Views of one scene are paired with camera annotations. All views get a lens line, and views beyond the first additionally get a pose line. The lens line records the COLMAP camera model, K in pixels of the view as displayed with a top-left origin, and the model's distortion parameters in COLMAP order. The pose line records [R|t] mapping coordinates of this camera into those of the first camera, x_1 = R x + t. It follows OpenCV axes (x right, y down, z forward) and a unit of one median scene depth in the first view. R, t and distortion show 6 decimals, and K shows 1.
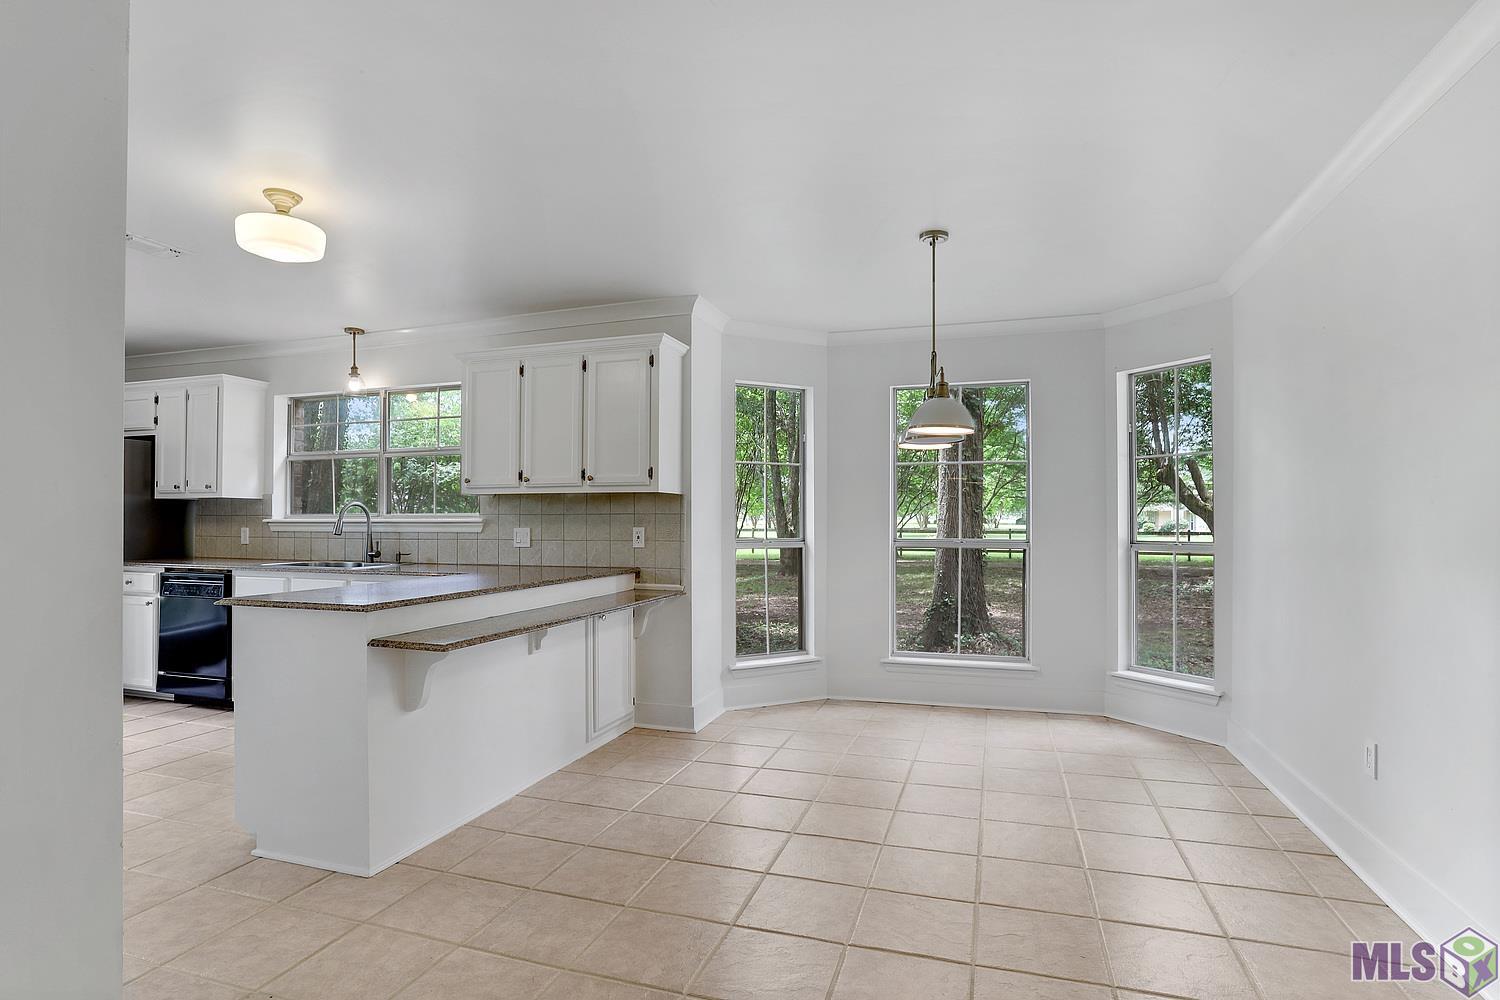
lens RADIAL K [[768.8, 0, 750.0], [0, 768.8, 500.0], [0, 0, 1]] dist [-0.005129, -0.000001]
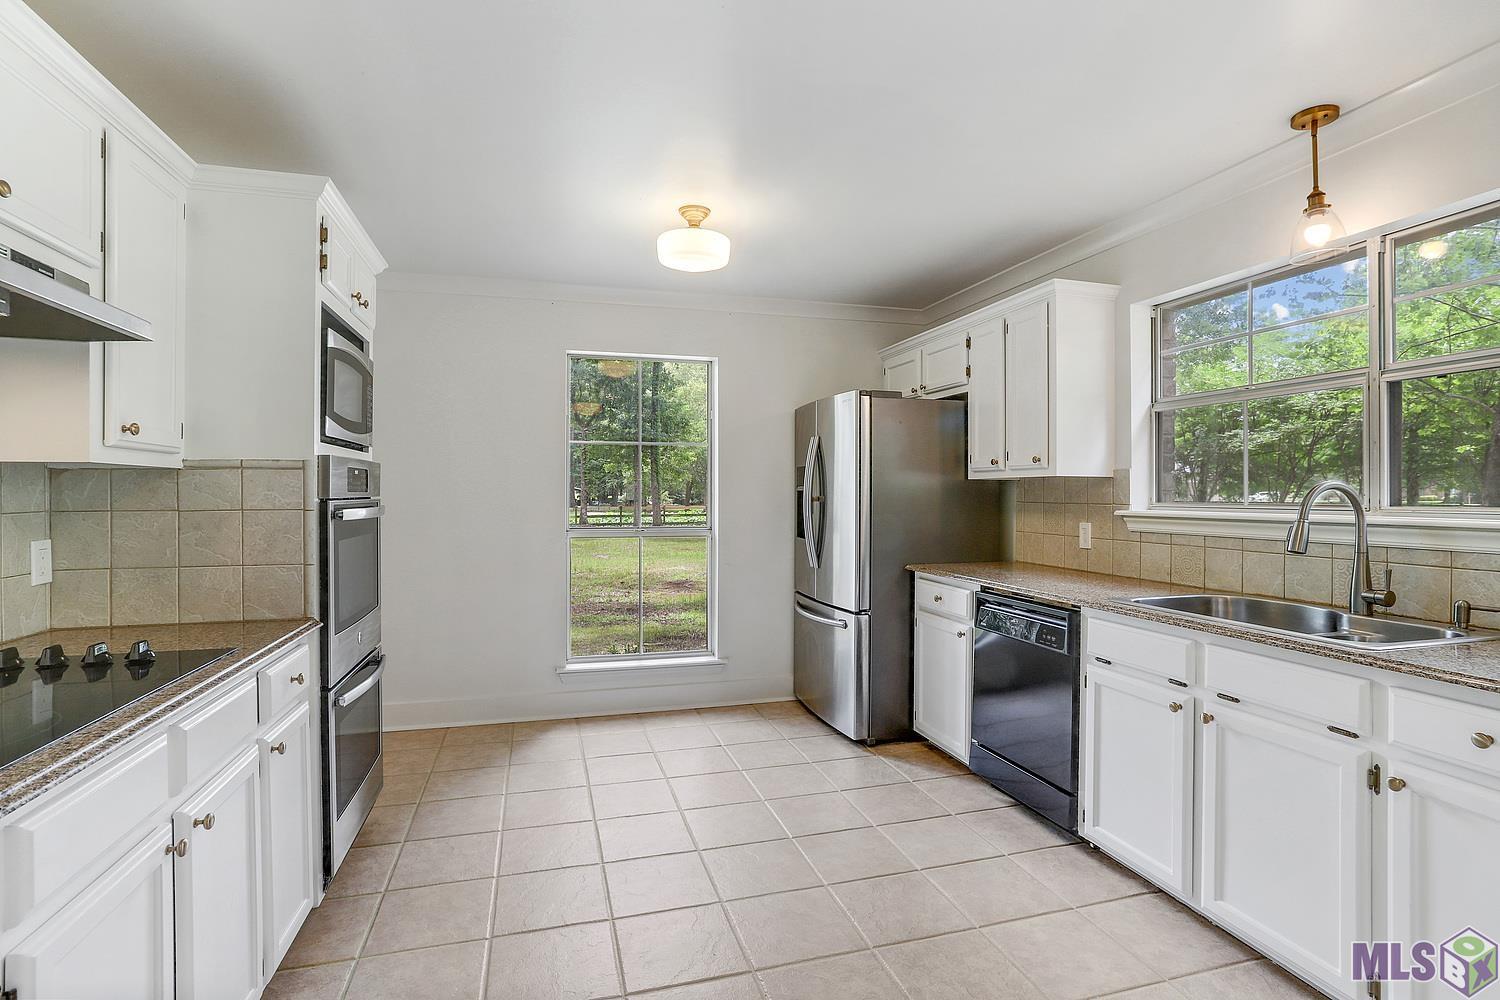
lens RADIAL K [[712.1, 0, 750.0], [0, 712.1, 500.0], [0, 0, 1]] dist [0.000930, 0.000755]
pose [[0.570537, 0.009849, -0.821213, -0.341710], [0.017832, 0.999544, 0.024377, -0.002331], [0.821078, -0.028552, 0.570101, 0.447244]]
